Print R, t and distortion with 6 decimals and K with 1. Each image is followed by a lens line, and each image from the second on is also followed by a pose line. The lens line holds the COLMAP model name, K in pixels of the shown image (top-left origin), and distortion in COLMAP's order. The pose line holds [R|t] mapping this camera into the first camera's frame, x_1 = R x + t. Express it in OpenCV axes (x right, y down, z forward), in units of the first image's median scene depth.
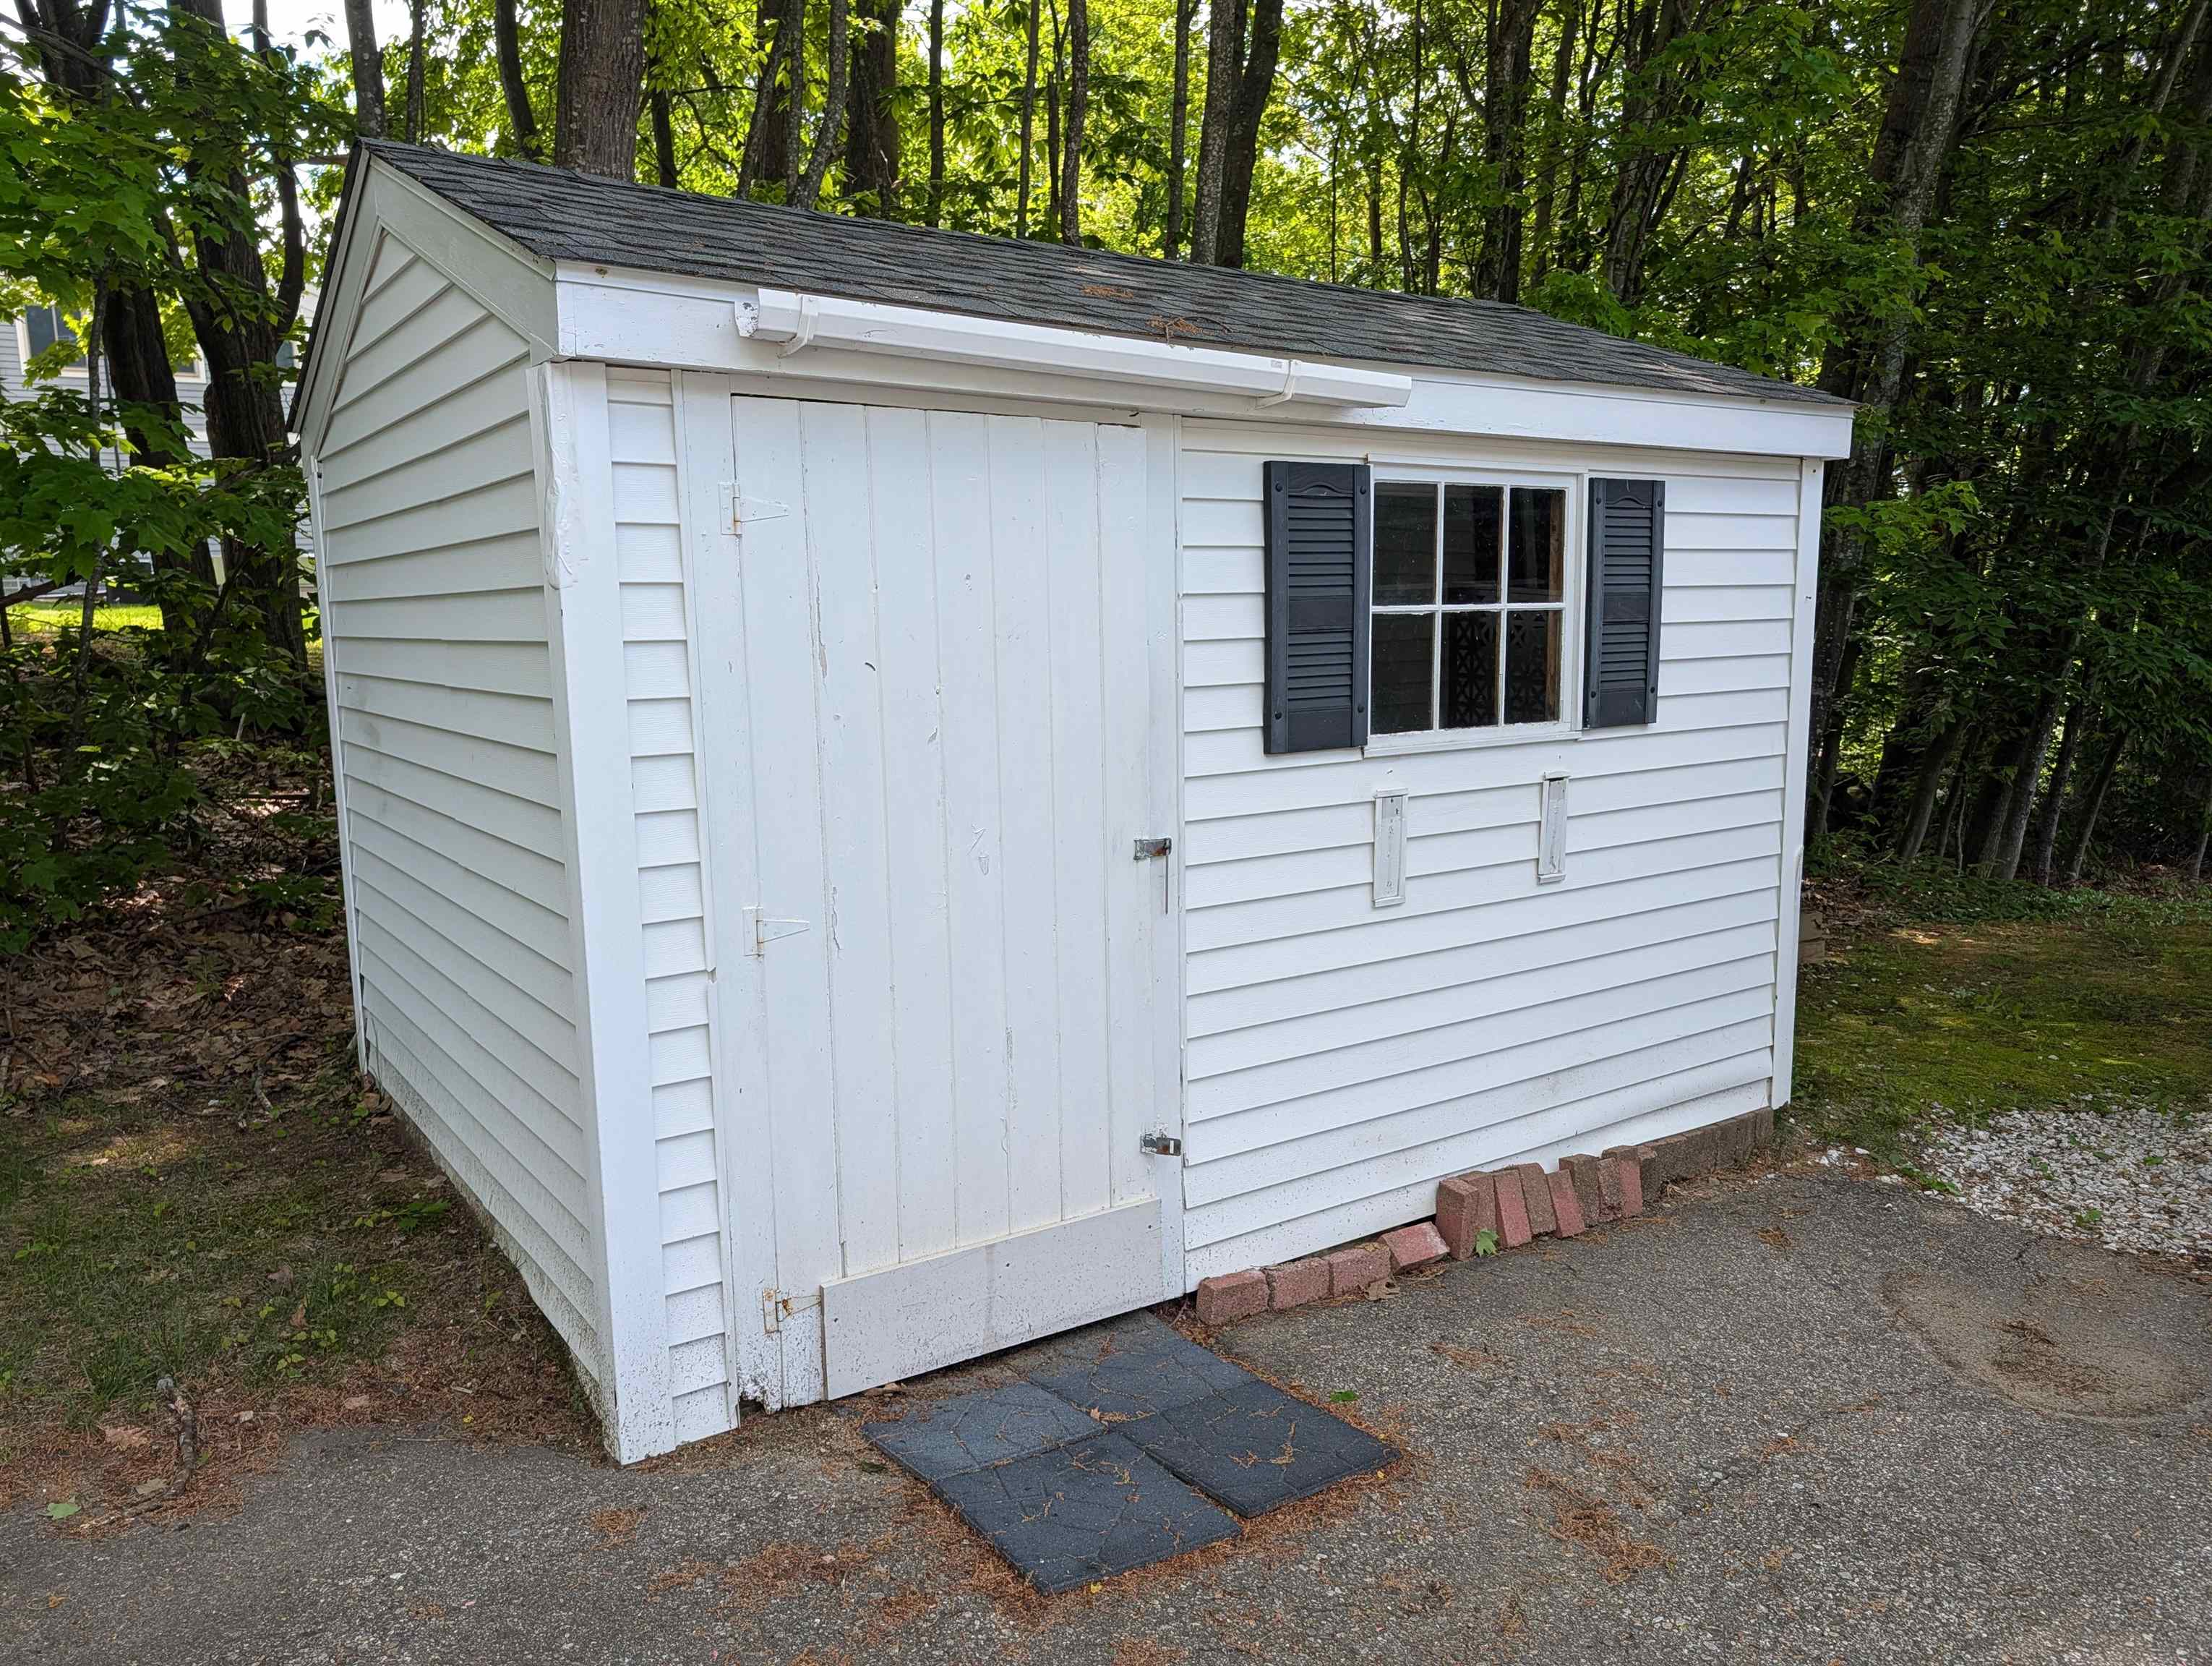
lens RADIAL K [[1573.7, 0, 1106.0], [0, 1573.7, 833.0], [0, 0, 1]] dist [0.002050, -0.000102]
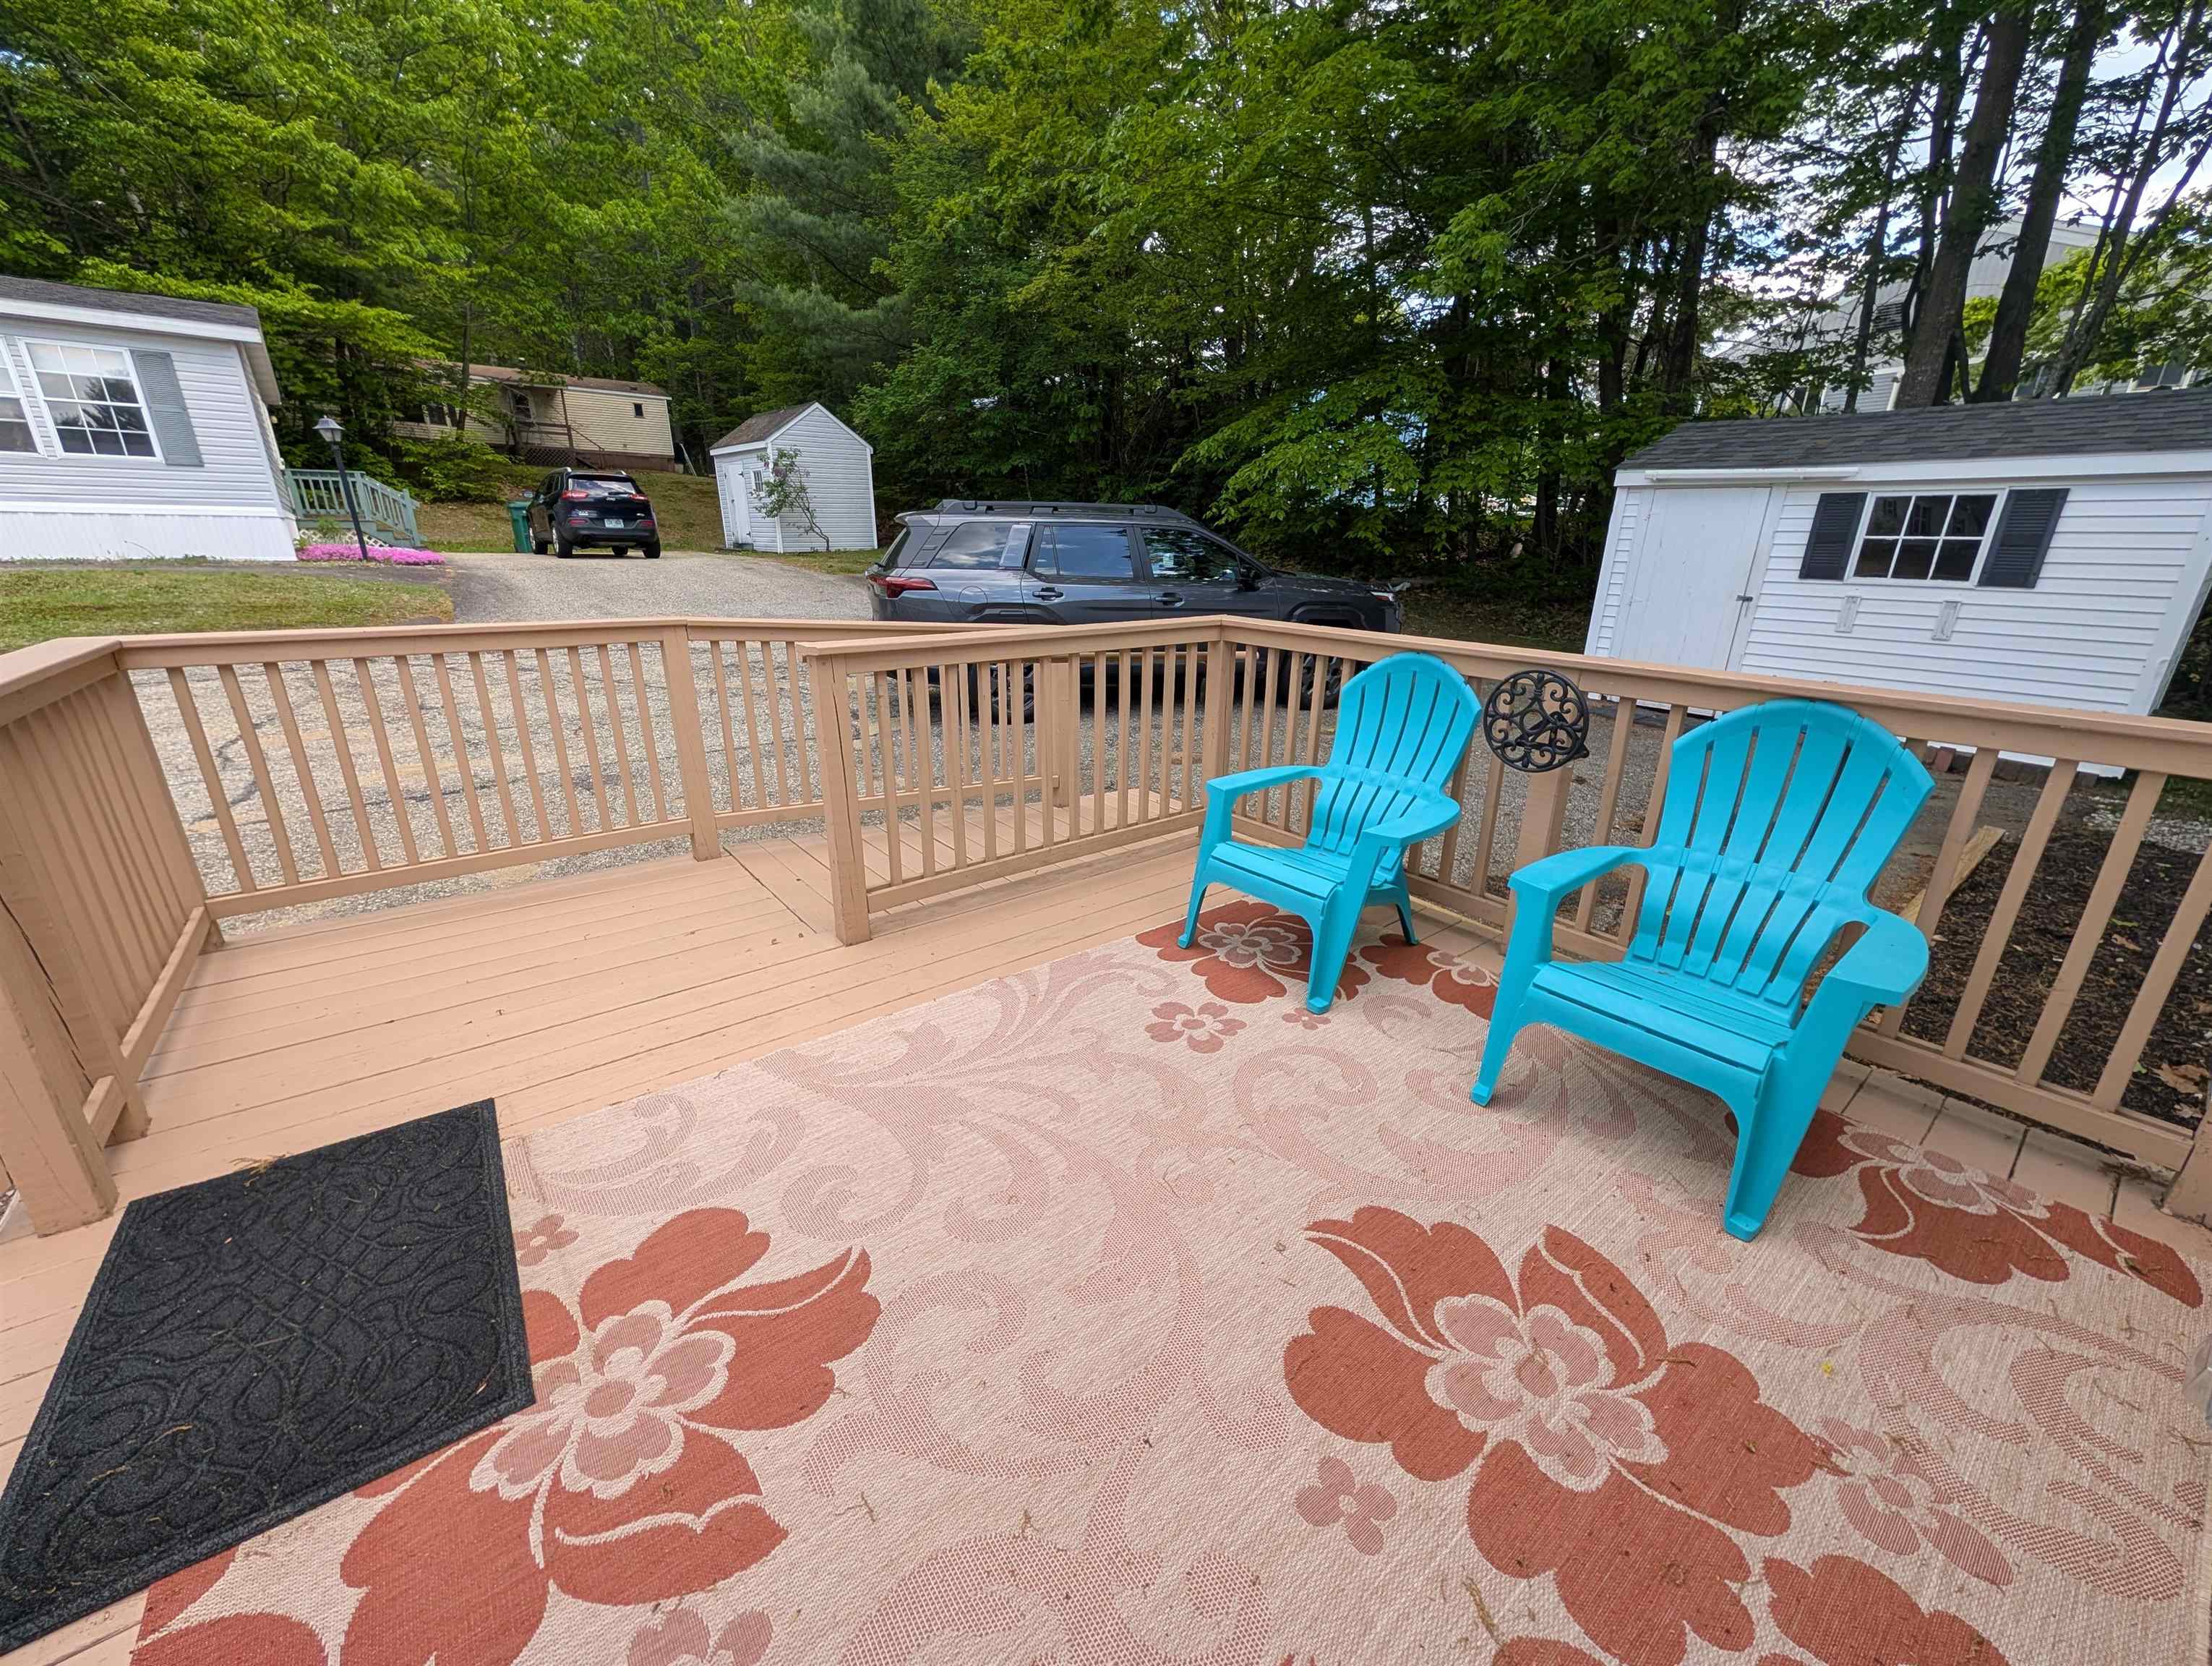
lens RADIAL K [[853.2, 0, 1106.0], [0, 853.2, 833.0], [0, 0, 1]] dist [0.001386, 0.000376]
pose [[0.054046, 0.345159, -0.936987, 1.899652], [-0.167006, 0.928265, 0.332314, 0.100394], [0.984474, 0.138522, 0.107813, -0.653180]]
